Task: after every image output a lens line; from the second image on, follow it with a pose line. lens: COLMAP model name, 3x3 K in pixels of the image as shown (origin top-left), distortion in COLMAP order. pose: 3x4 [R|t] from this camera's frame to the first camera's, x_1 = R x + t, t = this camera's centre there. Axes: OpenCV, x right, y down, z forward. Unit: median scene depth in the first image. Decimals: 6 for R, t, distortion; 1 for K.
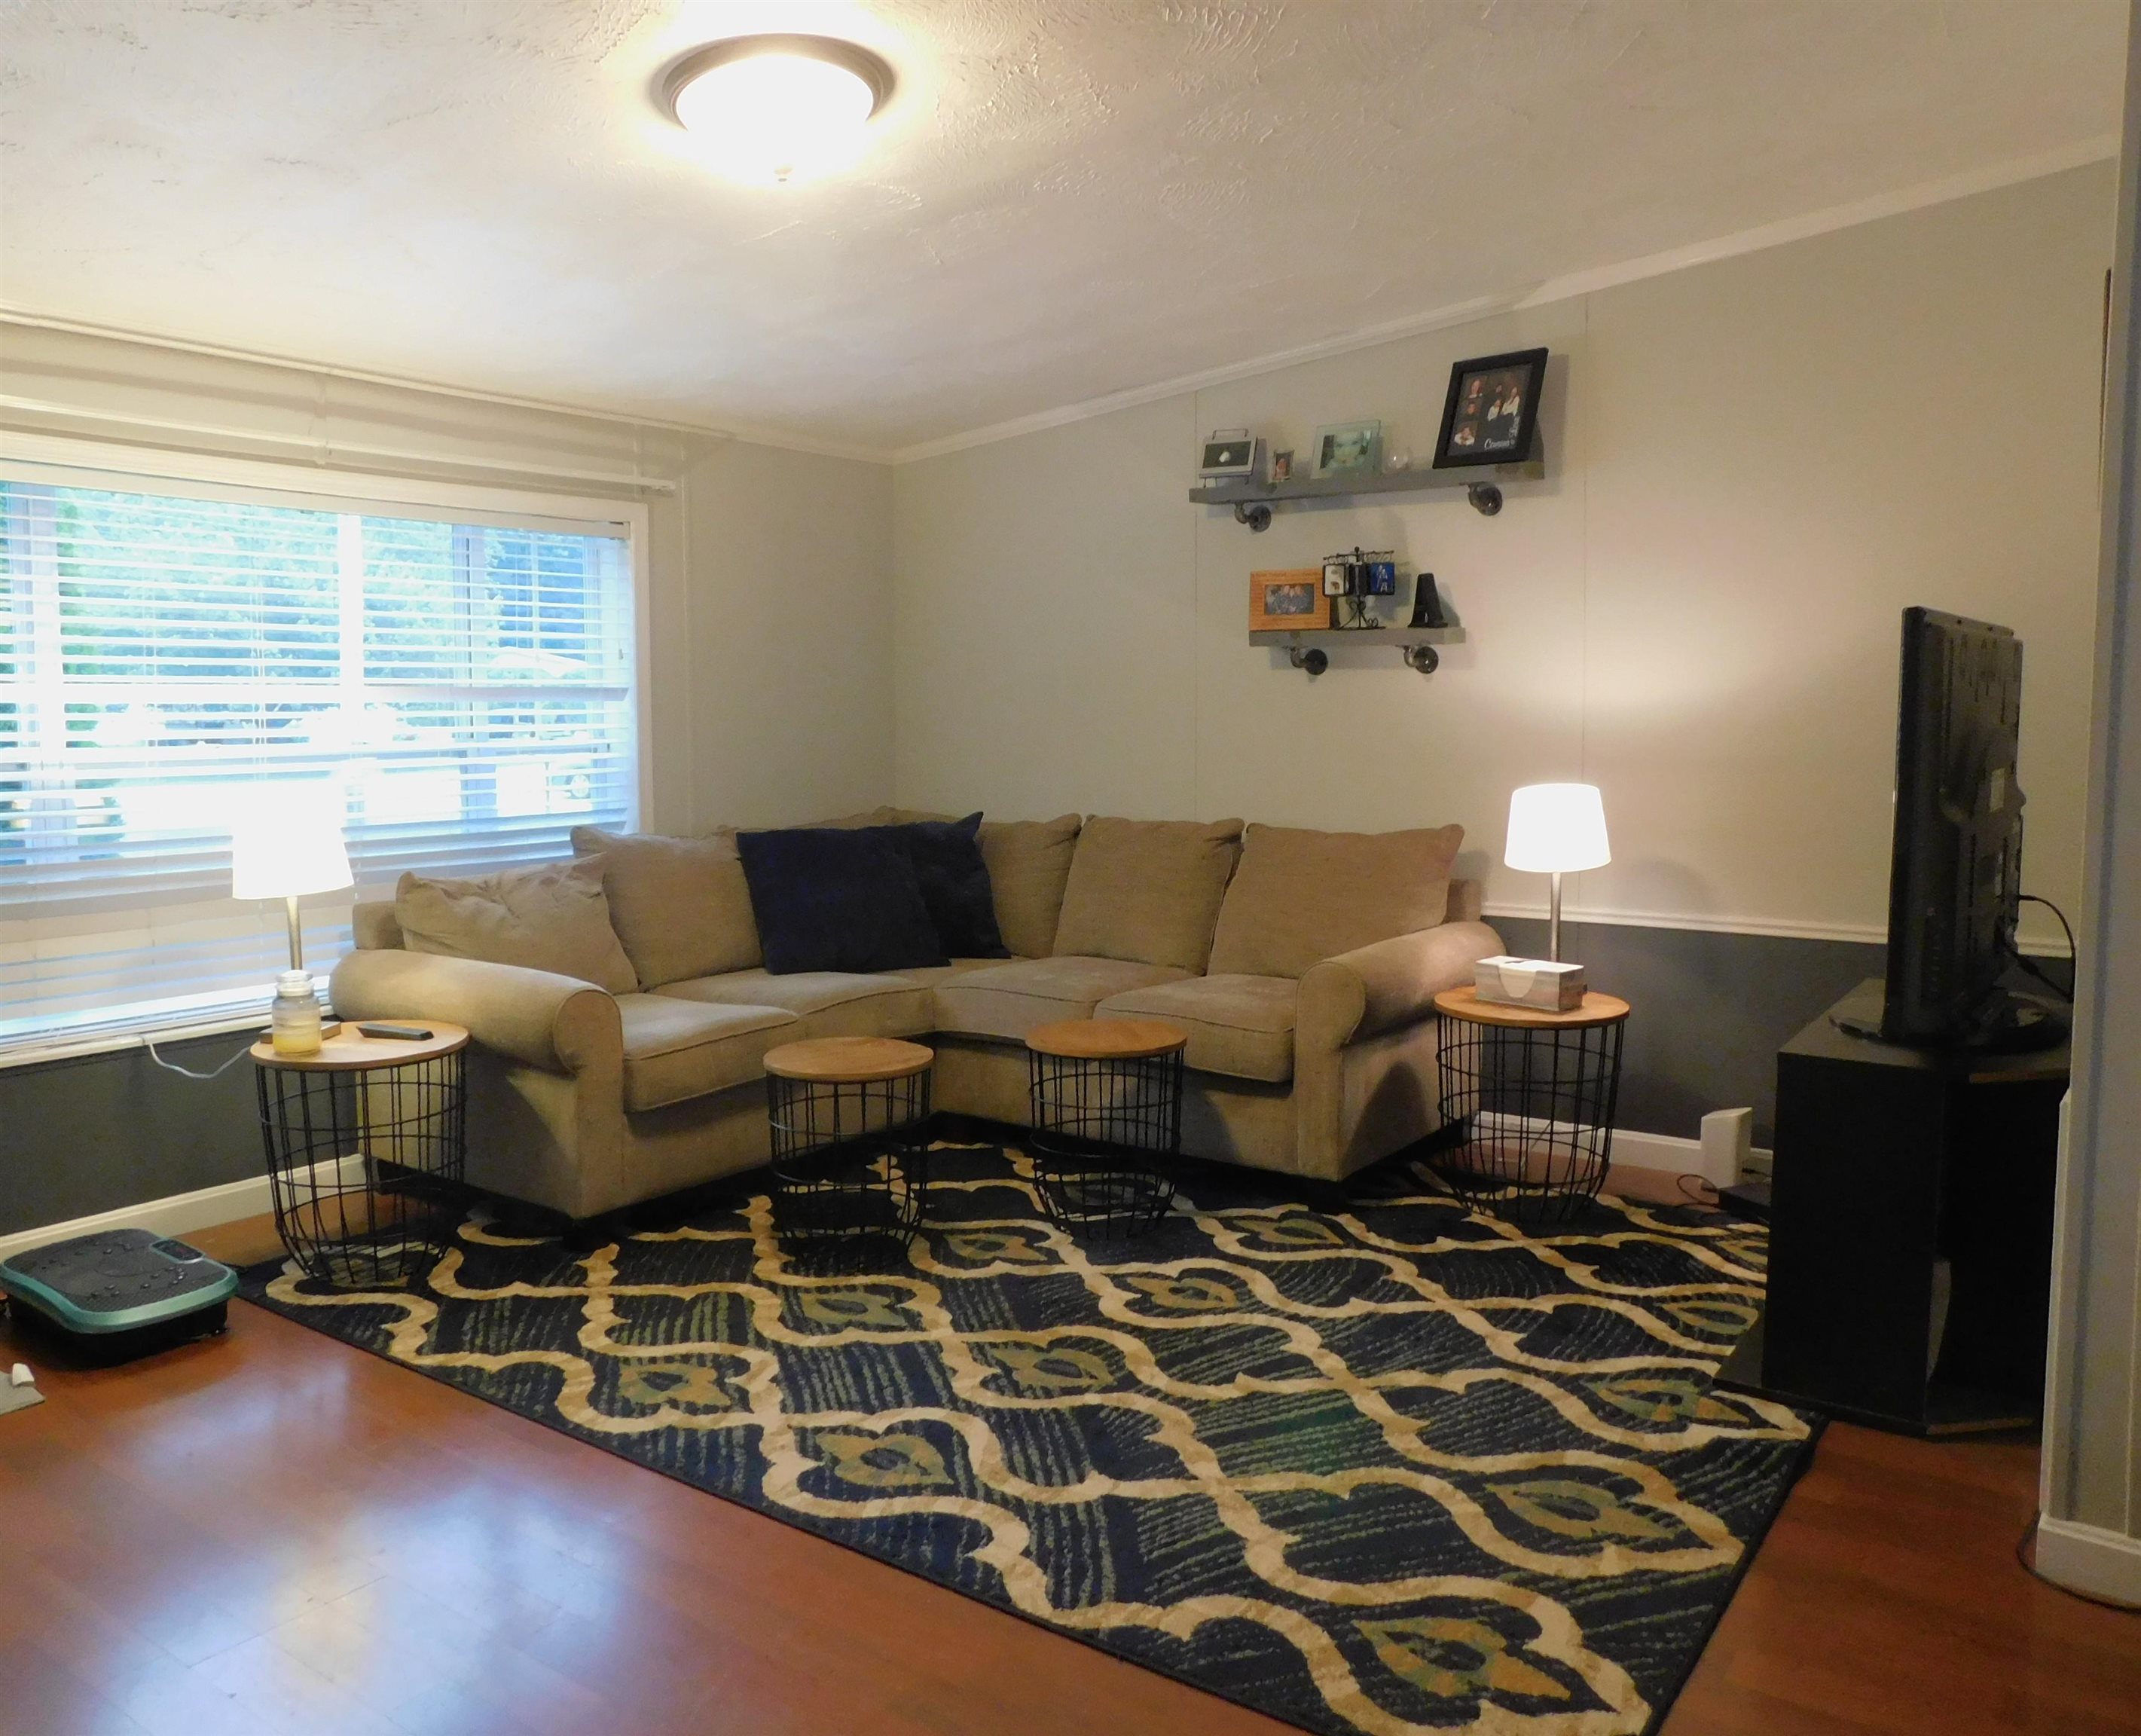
lens RADIAL K [[1783.5, 0, 1072.2], [0, 1783.5, 862.0], [0, 0, 1]] dist [-0.055429, 0.046751]
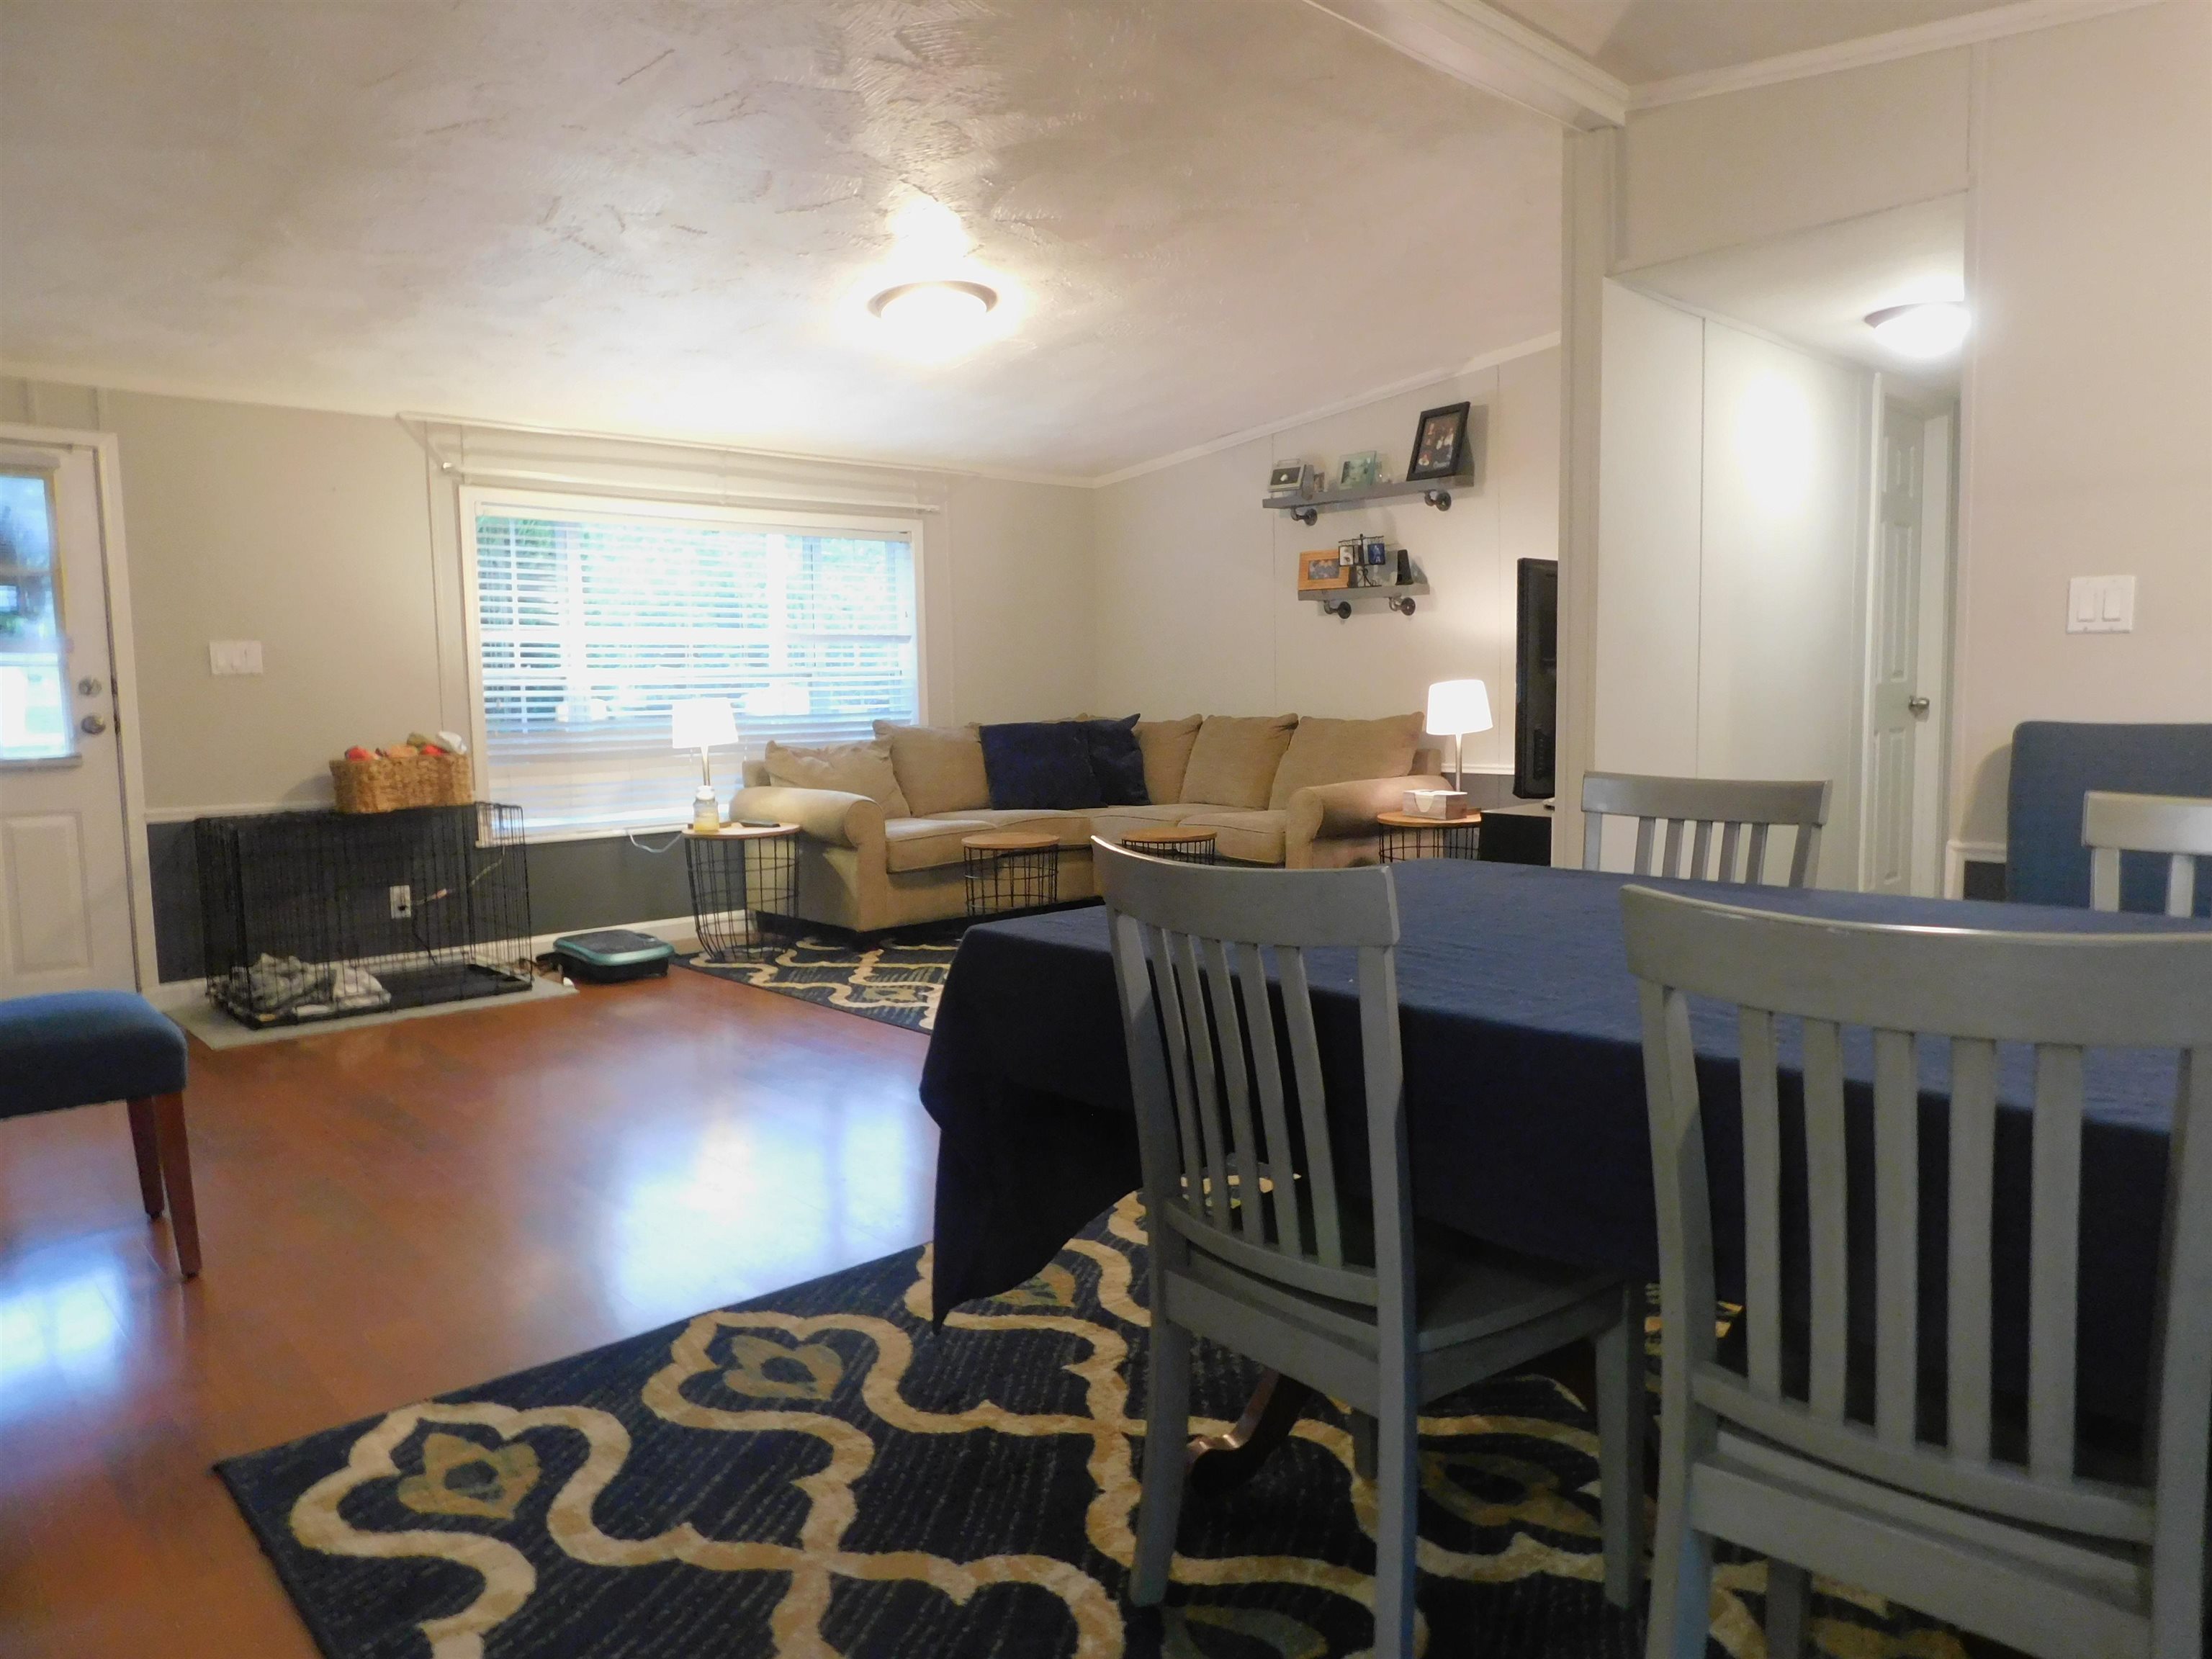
lens RADIAL K [[1482.3, 0, 1108.5], [0, 1482.3, 828.2], [0, 0, 1]] dist [-0.039744, -0.001413]
pose [[0.985028, 0.003517, -0.172359, 0.172302], [-0.000775, 0.999872, 0.015974, 0.060183], [0.172393, -0.015601, 0.984905, -0.317651]]
